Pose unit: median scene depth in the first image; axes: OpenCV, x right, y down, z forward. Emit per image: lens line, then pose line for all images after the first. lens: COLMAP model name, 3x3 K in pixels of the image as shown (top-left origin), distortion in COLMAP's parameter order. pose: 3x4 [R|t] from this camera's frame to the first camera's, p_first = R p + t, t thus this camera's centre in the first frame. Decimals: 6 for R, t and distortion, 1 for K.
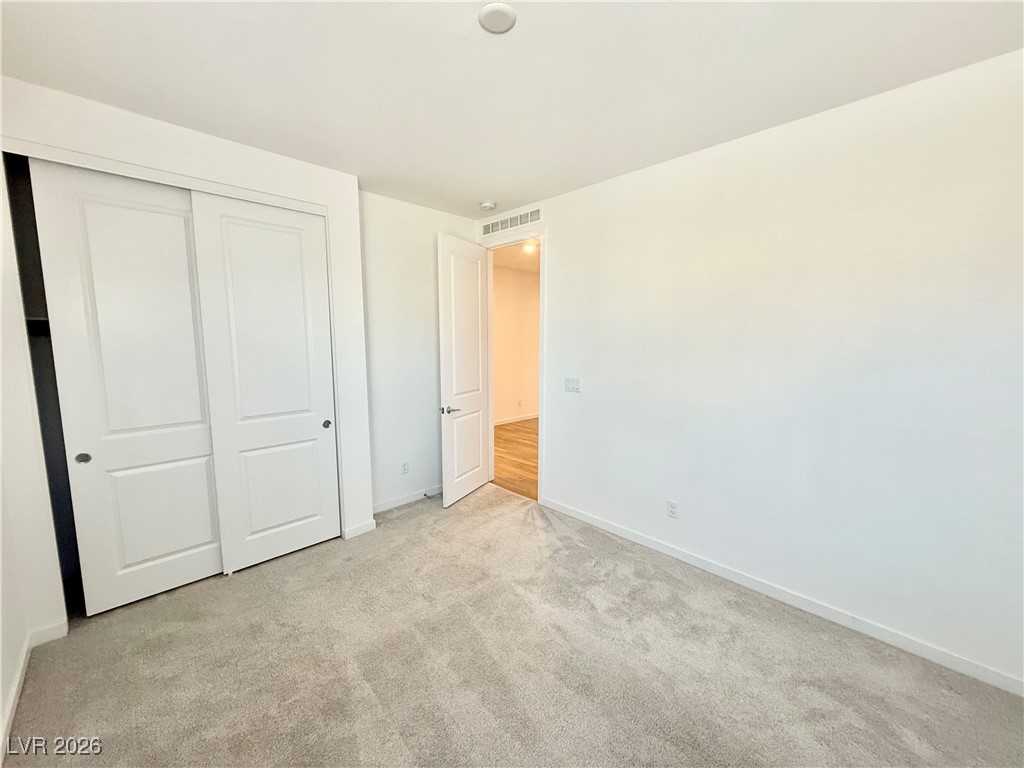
lens RADIAL K [[406.0, 0, 509.3], [0, 406.0, 385.4], [0, 0, 1]] dist [0.000796, -0.000057]
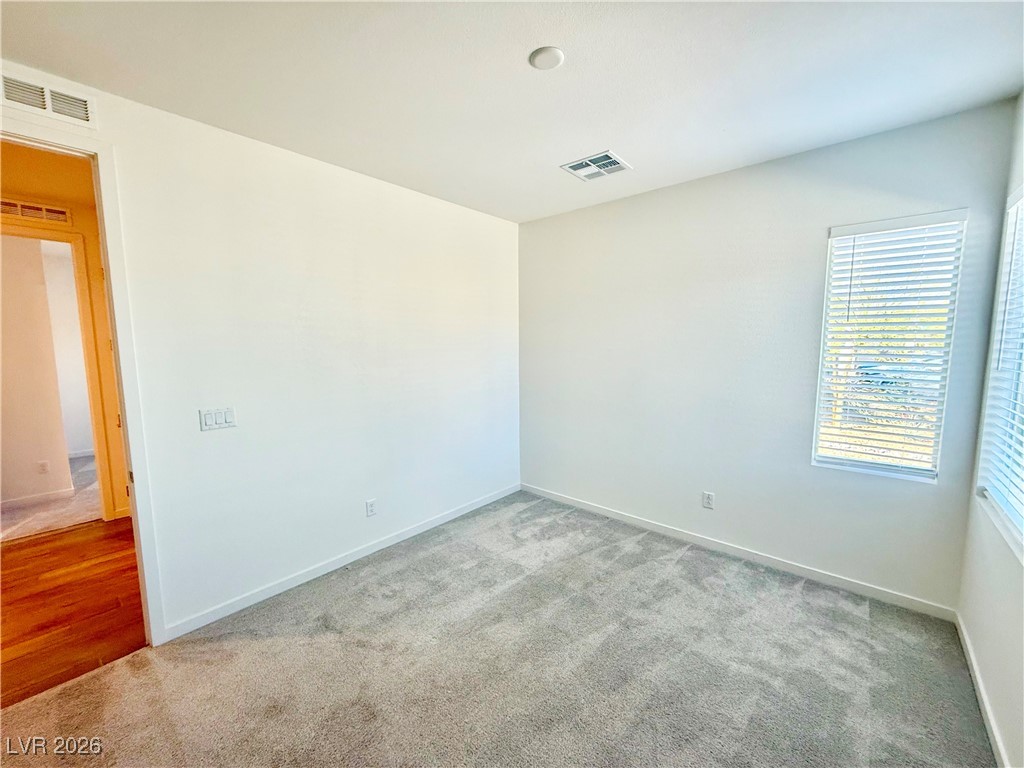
lens RADIAL K [[406.0, 0, 509.3], [0, 406.0, 385.4], [0, 0, 1]] dist [0.000796, -0.000057]
pose [[-0.075009, -0.110689, 0.991020, -0.525751], [0.129225, 0.984361, 0.119726, -0.072299], [-0.988774, 0.137045, -0.059532, 0.556999]]
